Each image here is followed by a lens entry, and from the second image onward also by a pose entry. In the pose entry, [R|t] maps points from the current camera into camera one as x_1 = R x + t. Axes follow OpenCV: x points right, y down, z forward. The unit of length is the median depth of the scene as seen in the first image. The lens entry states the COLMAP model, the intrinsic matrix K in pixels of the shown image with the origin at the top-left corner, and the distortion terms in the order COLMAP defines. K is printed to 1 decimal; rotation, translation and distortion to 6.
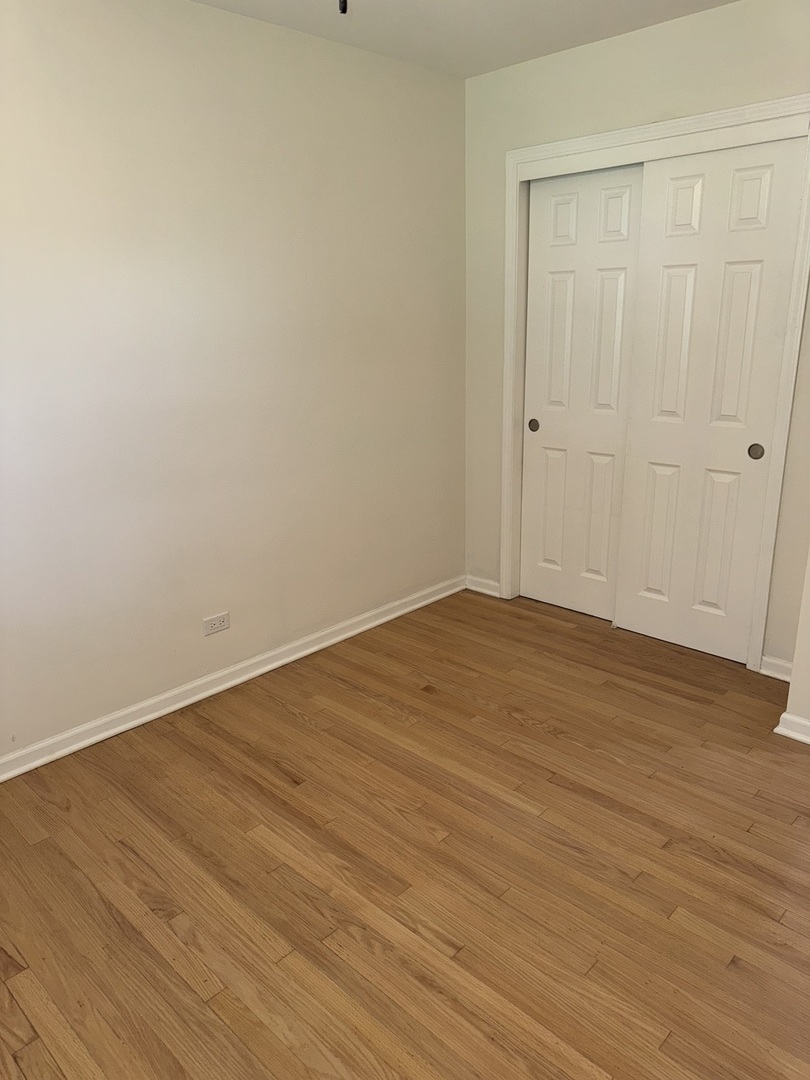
lens RADIAL K [[755.9, 0, 387.5], [0, 755.9, 539.1], [0, 0, 1]] dist [-0.004357, -0.000828]
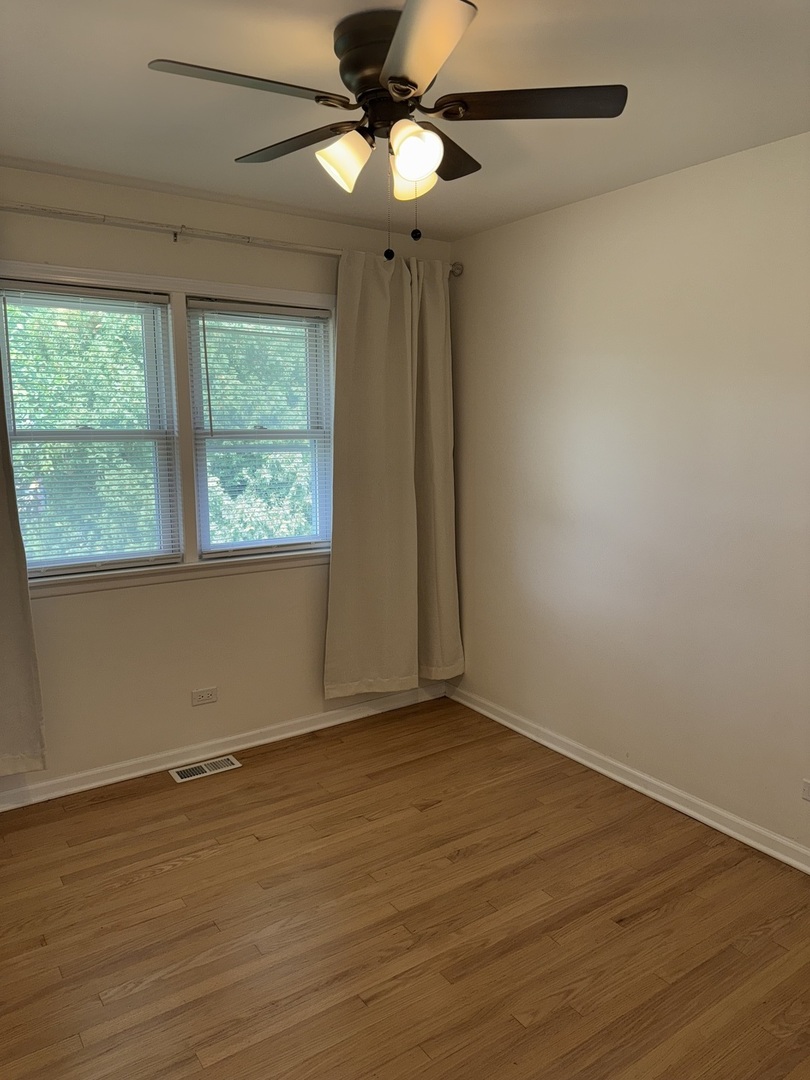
lens RADIAL K [[755.9, 0, 387.5], [0, 755.9, 539.1], [0, 0, 1]] dist [-0.004357, -0.000828]
pose [[-0.197294, 0.169677, -0.965549, 0.824097], [-0.281467, 0.933637, 0.221582, -0.263318], [0.939069, 0.315487, -0.136442, 0.780143]]
